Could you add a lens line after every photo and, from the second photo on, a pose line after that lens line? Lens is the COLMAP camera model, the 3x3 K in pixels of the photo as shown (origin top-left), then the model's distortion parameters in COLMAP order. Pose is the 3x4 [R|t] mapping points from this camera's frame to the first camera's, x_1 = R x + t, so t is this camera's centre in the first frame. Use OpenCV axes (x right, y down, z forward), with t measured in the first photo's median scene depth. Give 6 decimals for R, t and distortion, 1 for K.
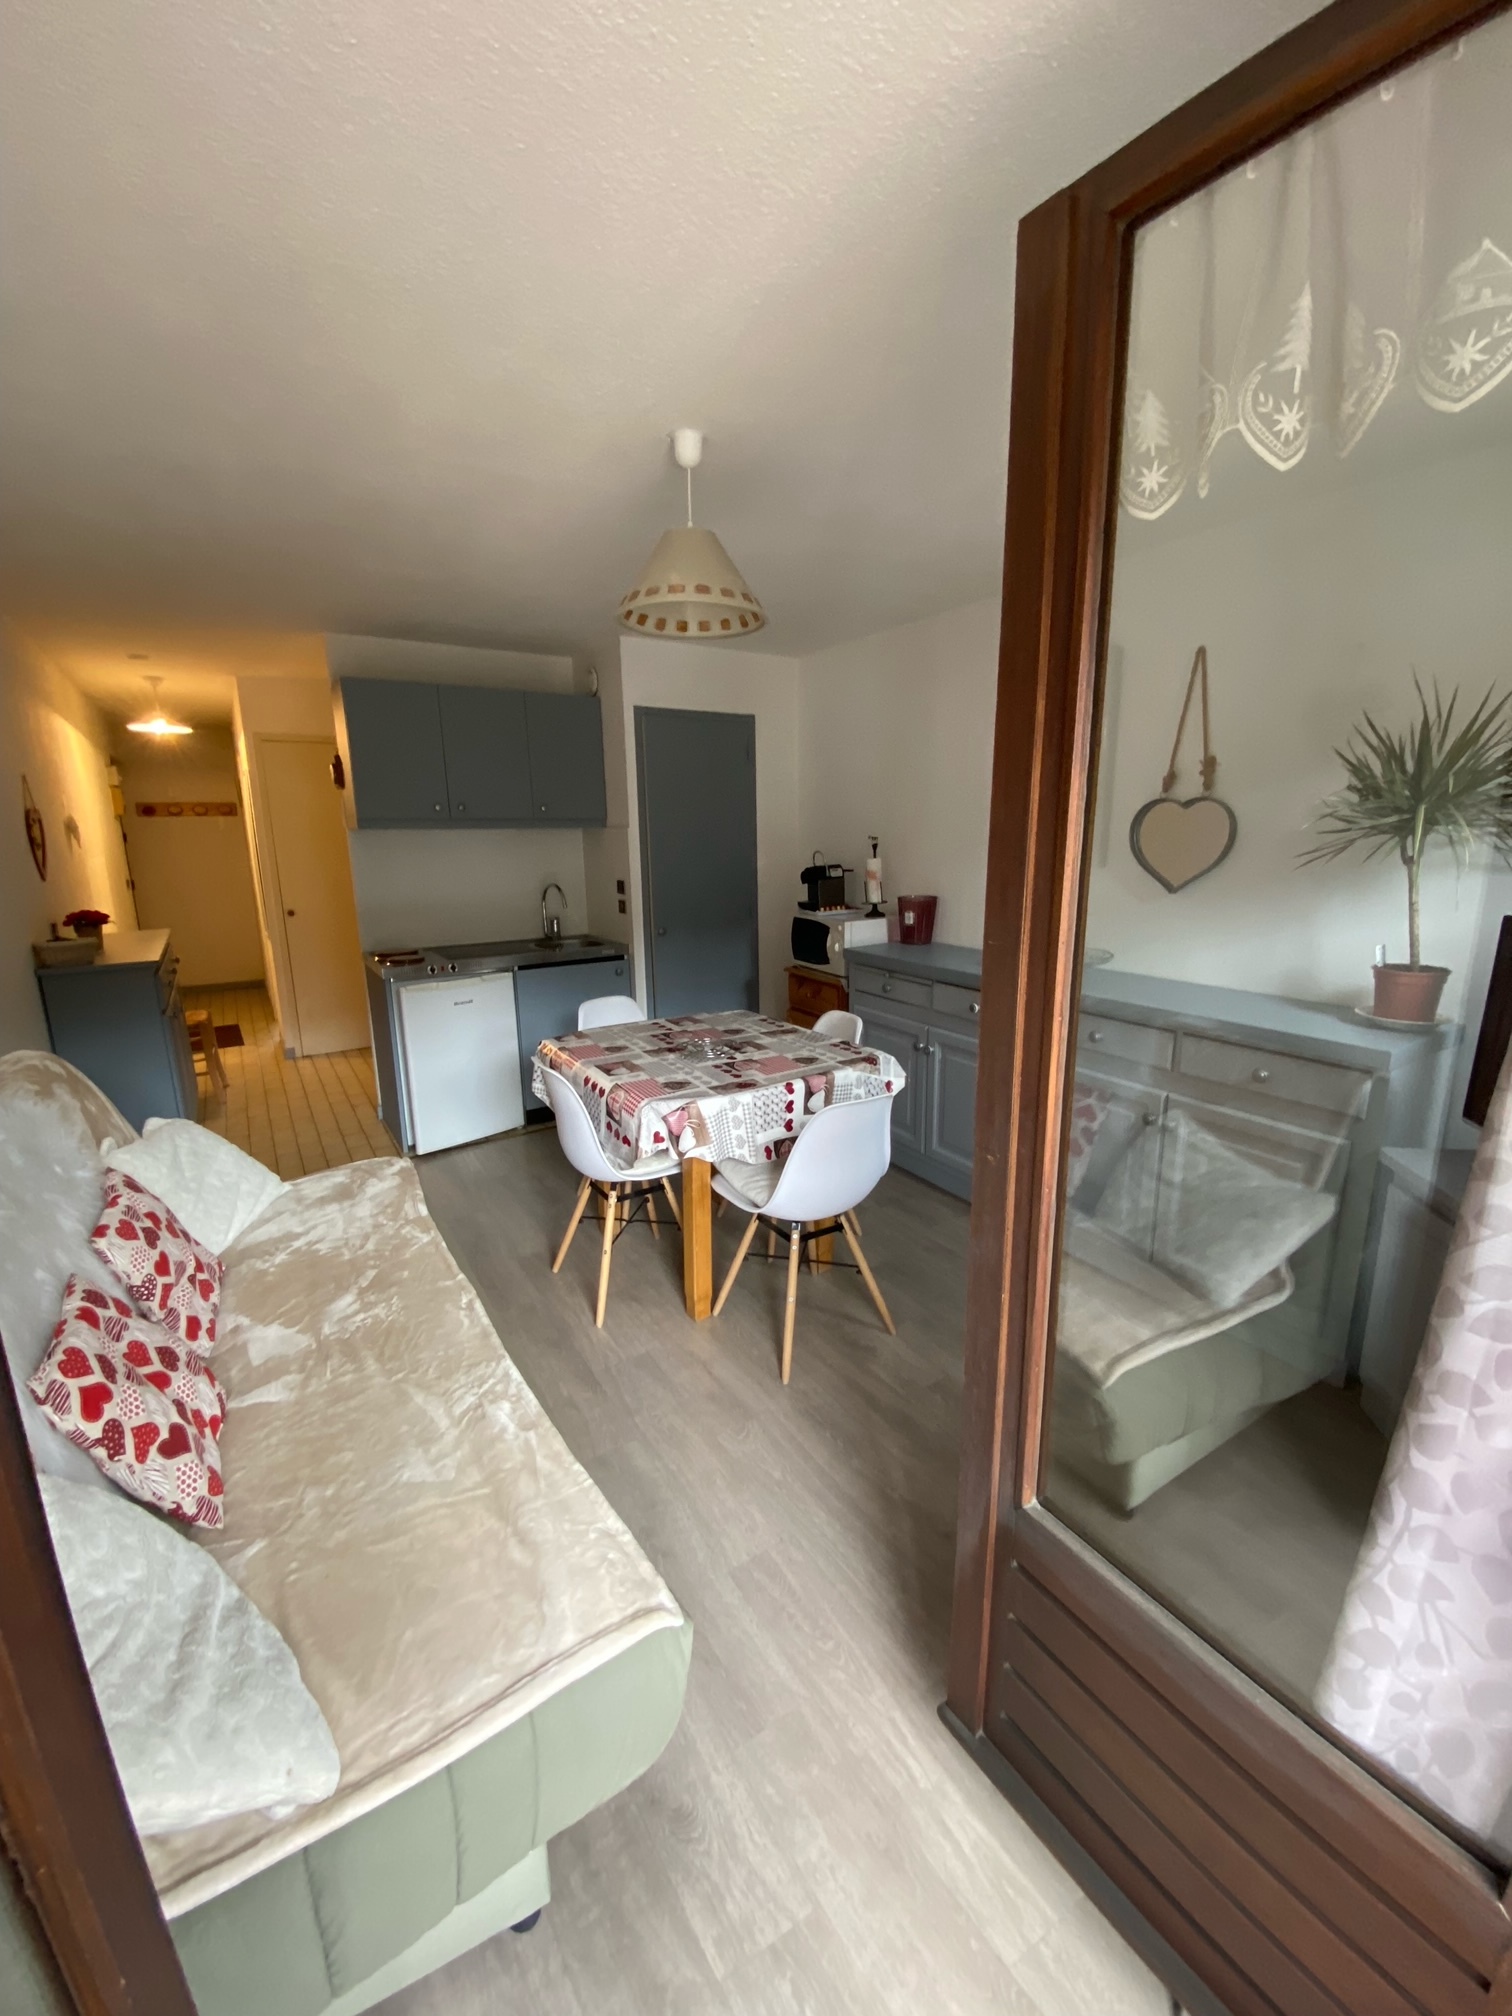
lens RADIAL K [[818.2, 0, 744.0], [0, 818.2, 1011.8], [0, 0, 1]] dist [0.012831, -0.000032]
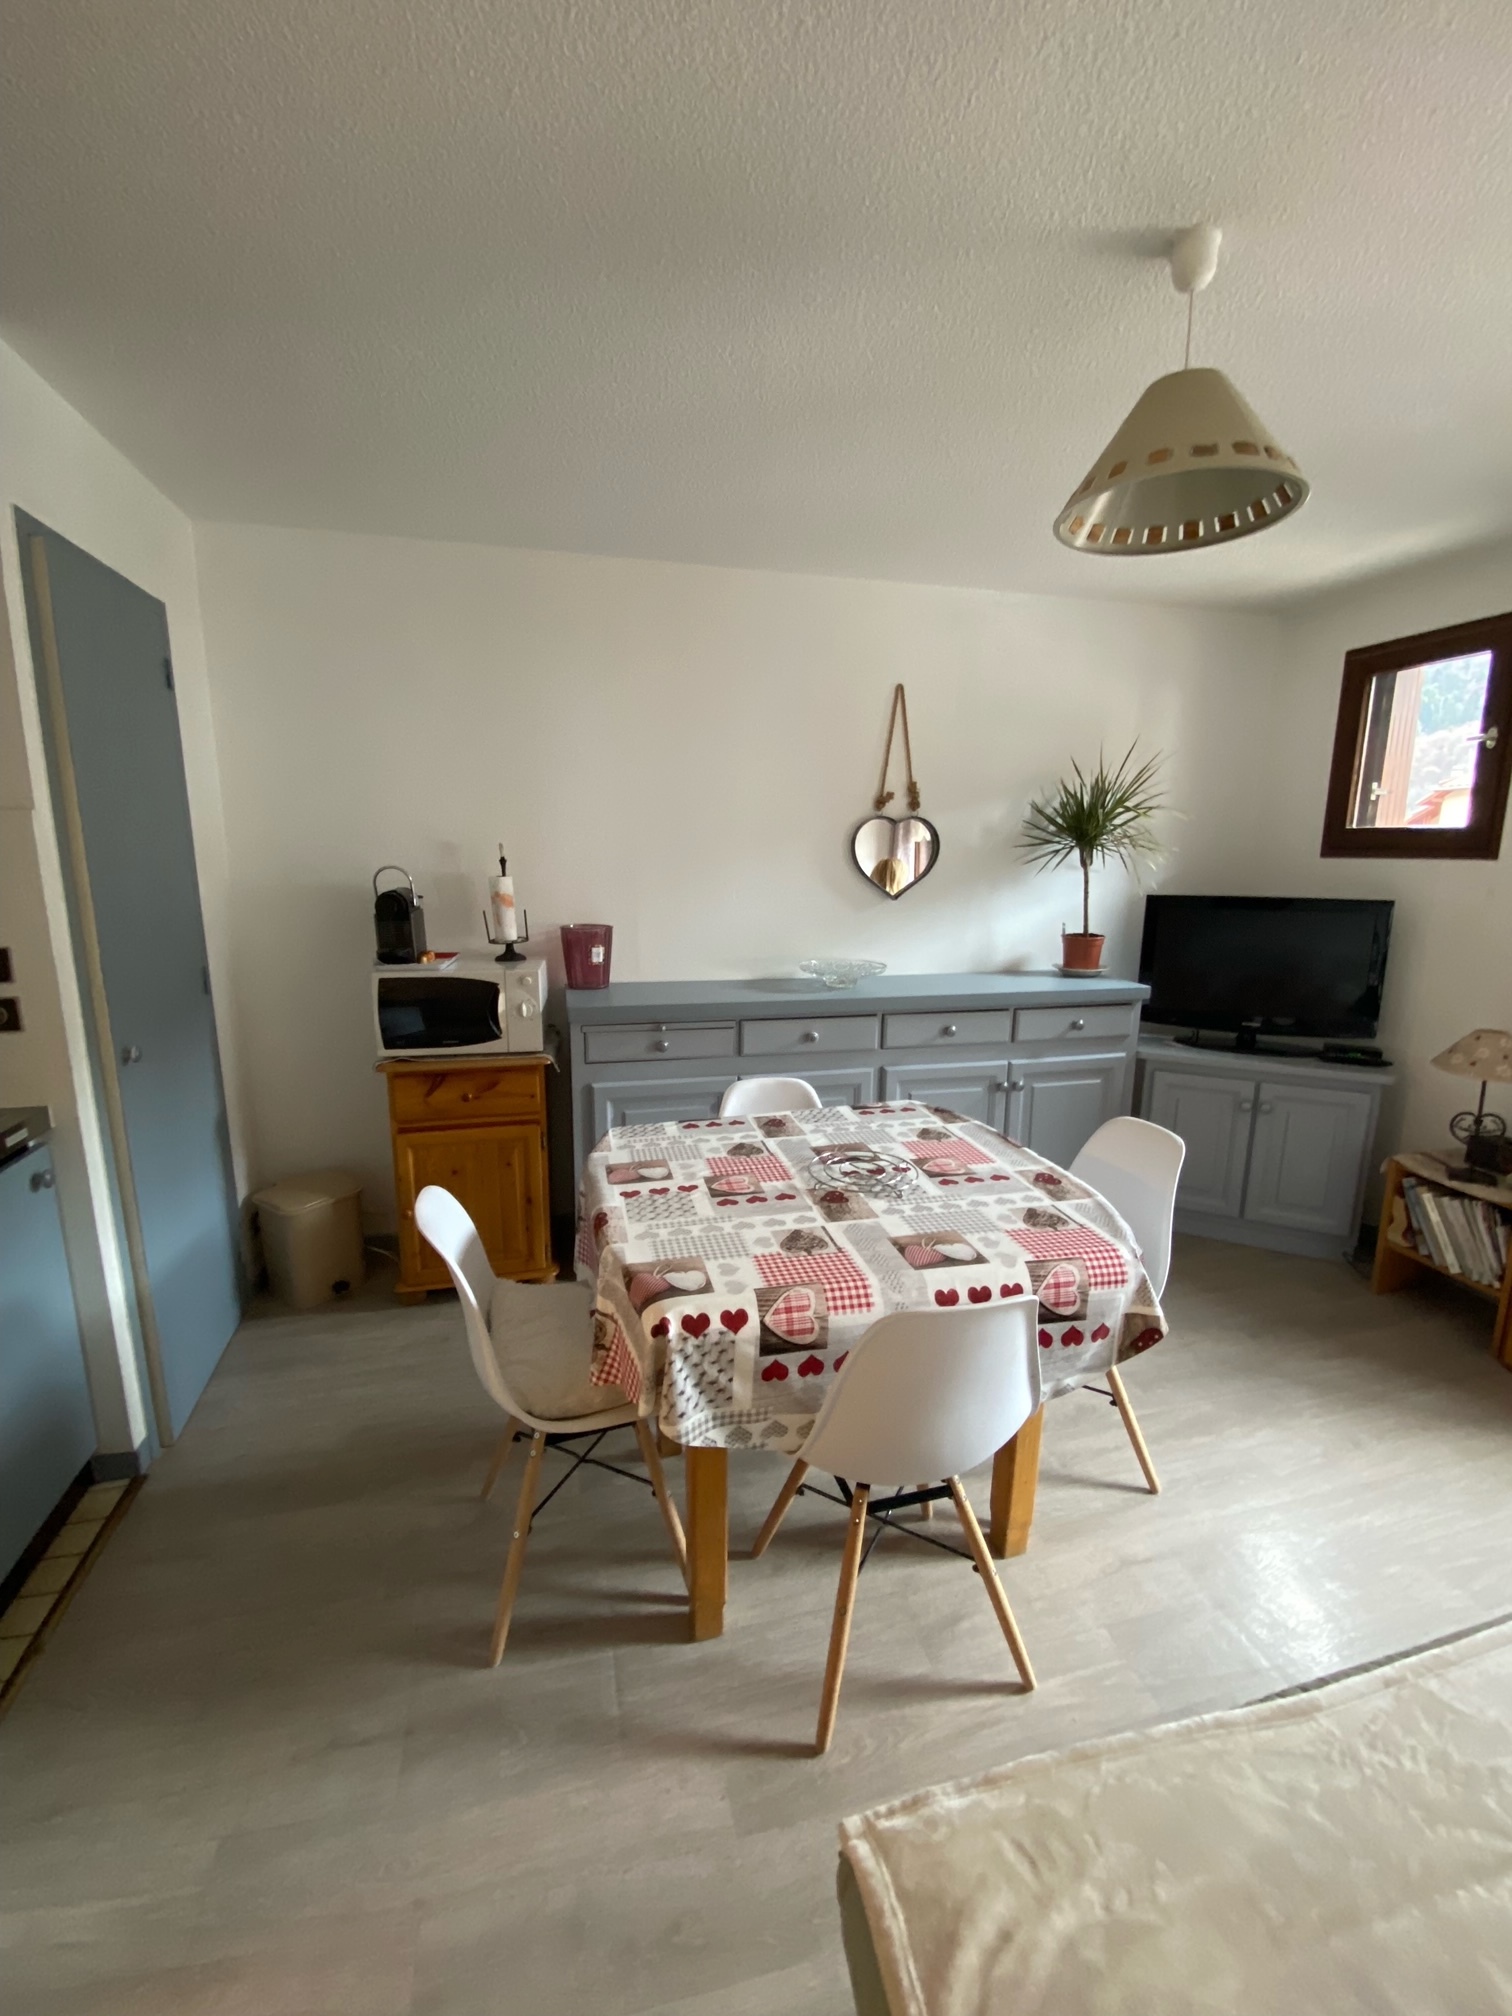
lens RADIAL K [[818.2, 0, 756.1], [0, 818.2, 1013.4], [0, 0, 1]] dist [0.012831, -0.000032]
pose [[0.302714, -0.182337, 0.935477, -0.644026], [0.194724, 0.972657, 0.126573, -0.173947], [-0.932977, 0.143844, 0.329943, 0.841718]]
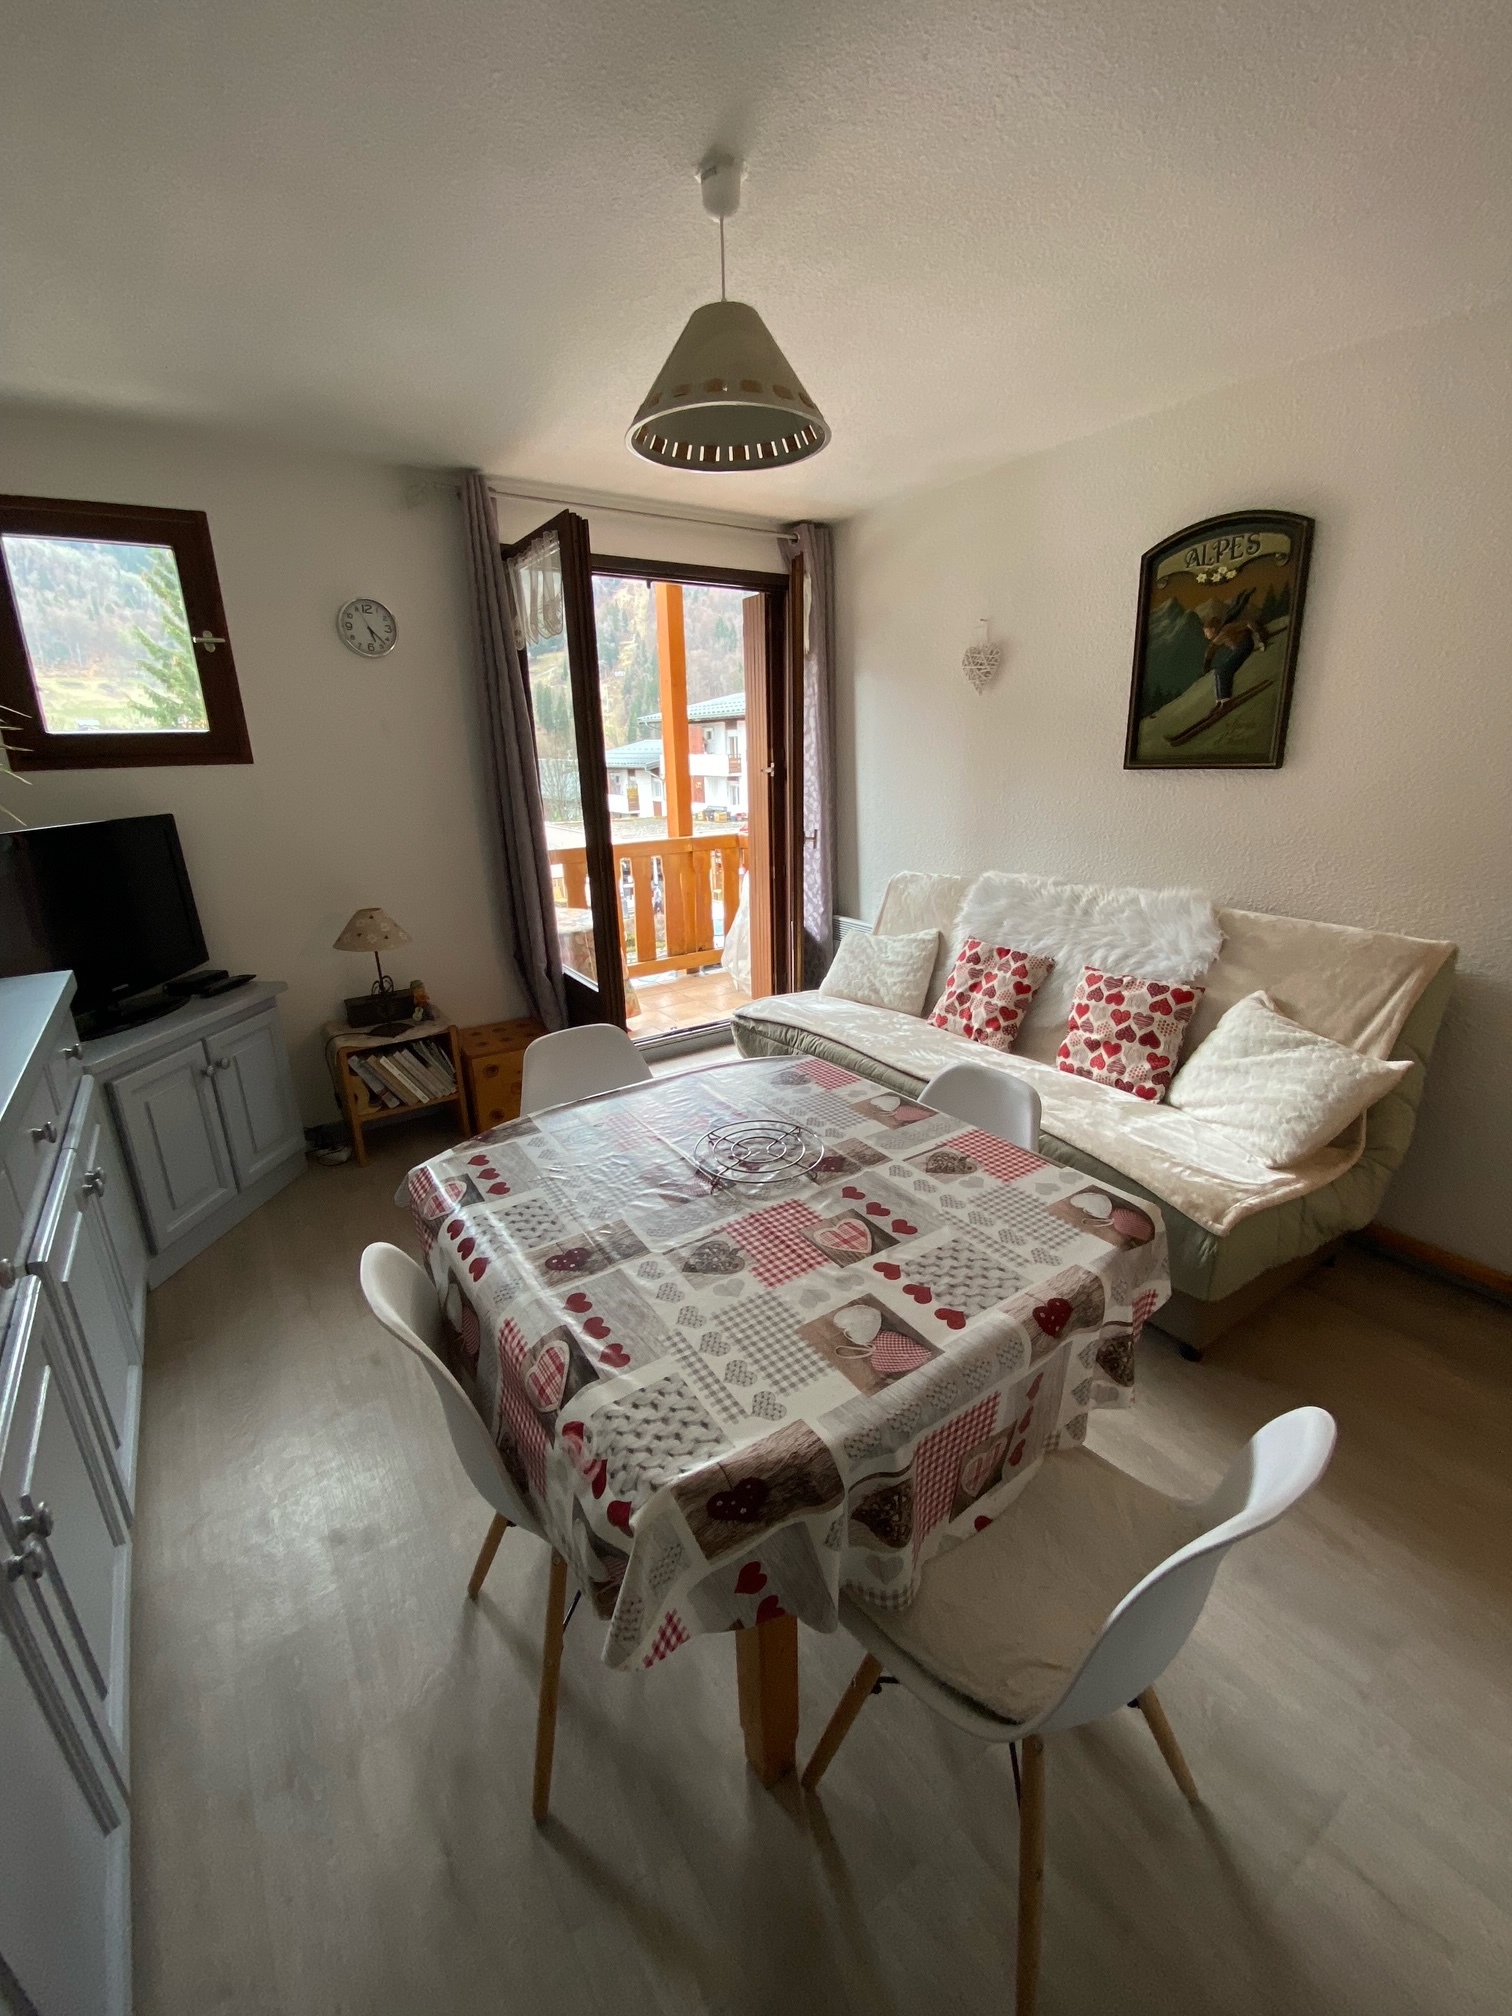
lens RADIAL K [[818.2, 0, 768.0], [0, 818.2, 997.3], [0, 0, 1]] dist [0.012831, -0.000032]
pose [[-0.998793, 0.041976, -0.025489, 0.059587], [0.023782, 0.867537, 0.496804, -0.325391], [0.042966, 0.495598, -0.867489, 1.492407]]
